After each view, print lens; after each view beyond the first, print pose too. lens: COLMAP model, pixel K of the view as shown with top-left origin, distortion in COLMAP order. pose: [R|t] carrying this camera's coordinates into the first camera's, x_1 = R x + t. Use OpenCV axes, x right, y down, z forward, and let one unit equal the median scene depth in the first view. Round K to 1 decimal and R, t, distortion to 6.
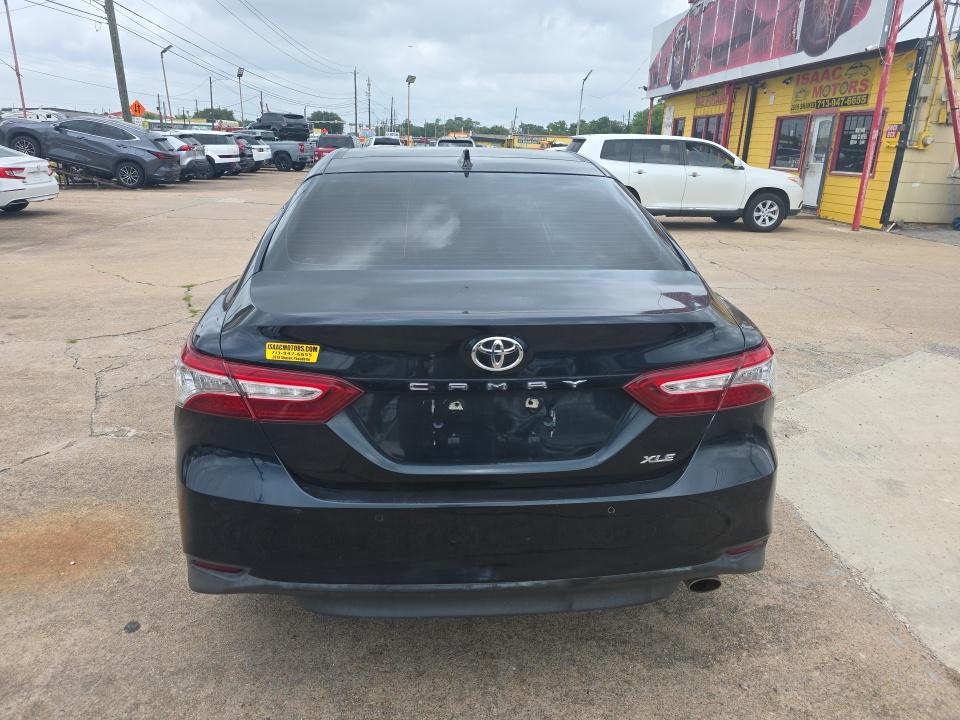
lens RADIAL K [[648.6, 0, 478.6], [0, 648.6, 362.5], [0, 0, 1]] dist [0.035665, -0.031080]
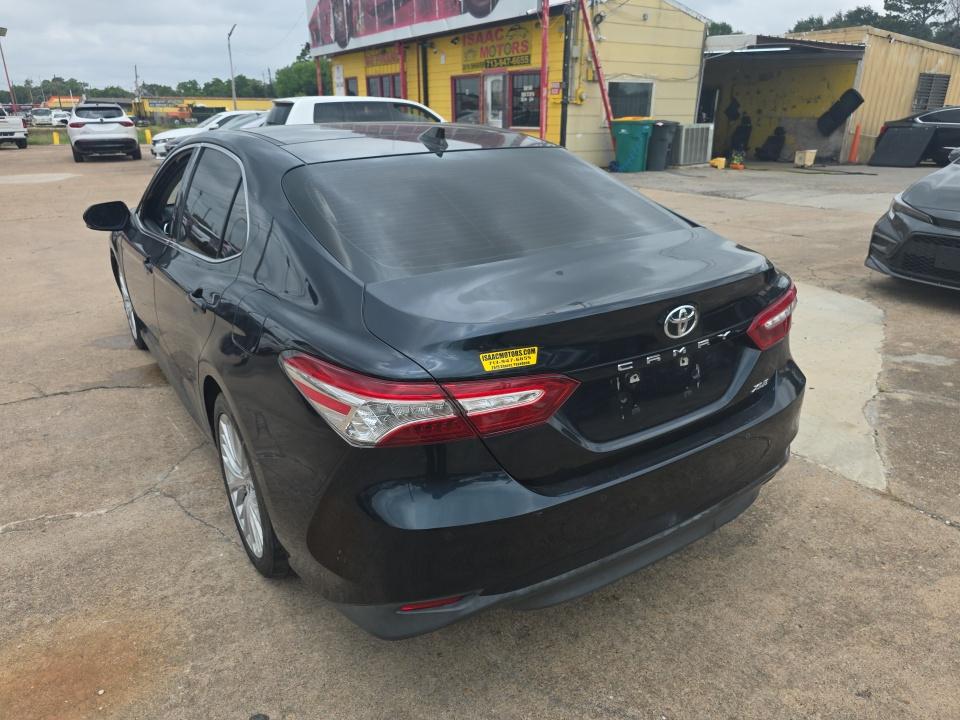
lens RADIAL K [[648.6, 0, 480.3], [0, 648.6, 385.5], [0, 0, 1]] dist [0.035665, -0.031080]
pose [[0.874936, -0.219540, 0.431612, -0.092618], [0.182697, 0.975109, 0.125637, -0.013122], [-0.448451, -0.031070, 0.893267, 0.020202]]
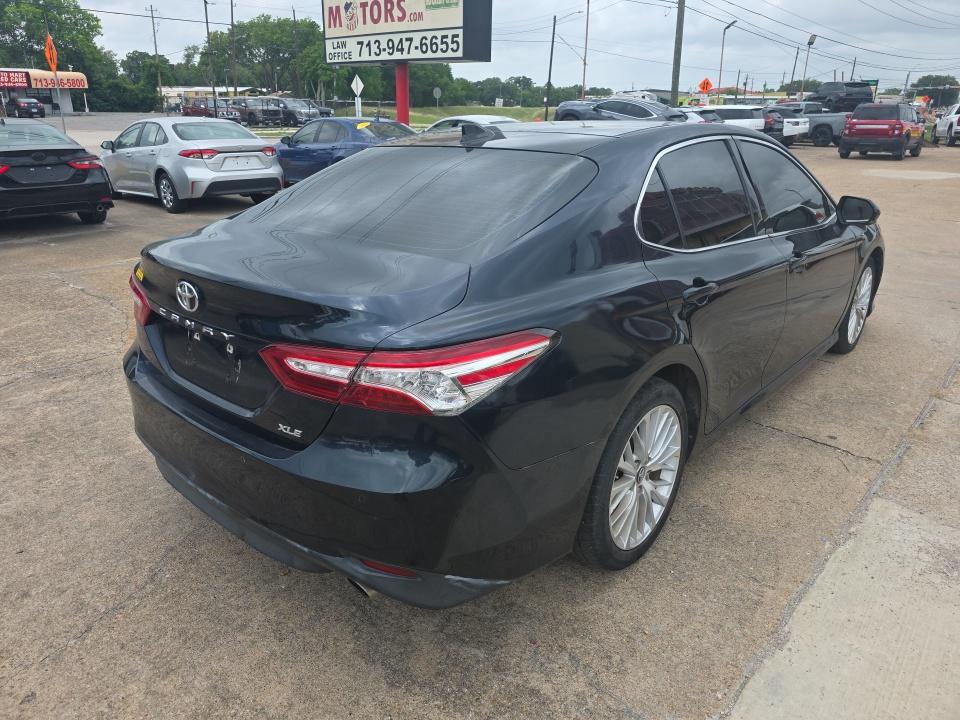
lens RADIAL K [[648.6, 0, 470.5], [0, 648.6, 361.0], [0, 0, 1]] dist [0.035665, -0.031080]
pose [[0.690437, 0.233643, -0.684623, 0.151793], [-0.211481, 0.970252, 0.117844, -0.018382], [0.691790, 0.063421, 0.719308, 0.060145]]
